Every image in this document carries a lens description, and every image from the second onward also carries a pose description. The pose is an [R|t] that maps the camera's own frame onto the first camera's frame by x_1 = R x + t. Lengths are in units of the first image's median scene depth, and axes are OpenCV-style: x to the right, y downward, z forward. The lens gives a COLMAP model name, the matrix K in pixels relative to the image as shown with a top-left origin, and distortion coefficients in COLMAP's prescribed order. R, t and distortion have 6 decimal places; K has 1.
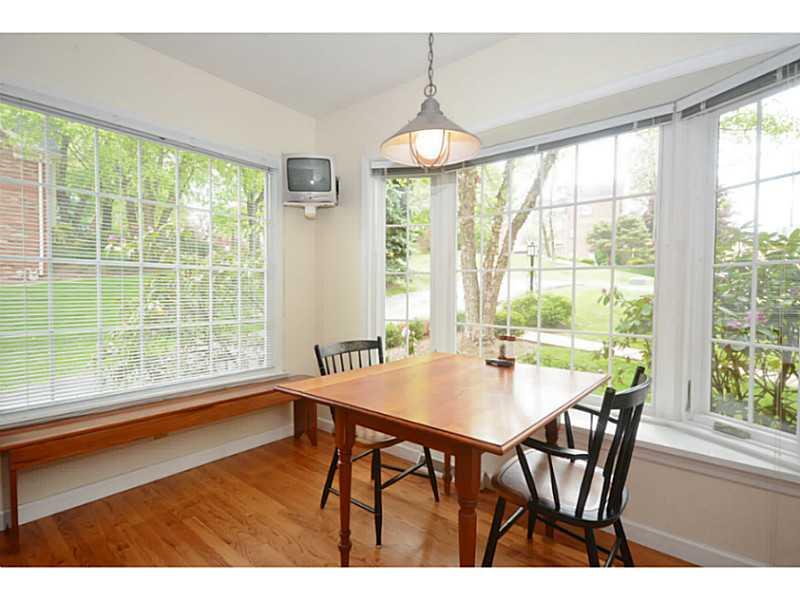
lens RADIAL K [[399.6, 0, 398.7], [0, 399.6, 302.3], [0, 0, 1]] dist [0.001750, 0.000484]
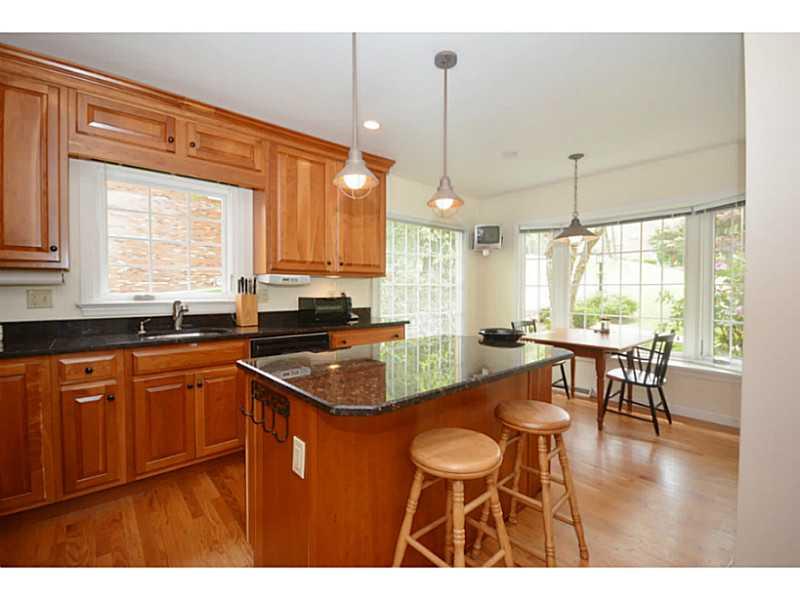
lens RADIAL K [[363.8, 0, 399.7], [0, 363.8, 296.5], [0, 0, 1]] dist [0.000757, 0.000112]
pose [[0.986915, -0.003095, -0.161209, -0.458014], [0.001715, 0.999961, -0.008698, -0.014475], [0.161229, 0.008308, 0.986882, -0.995663]]
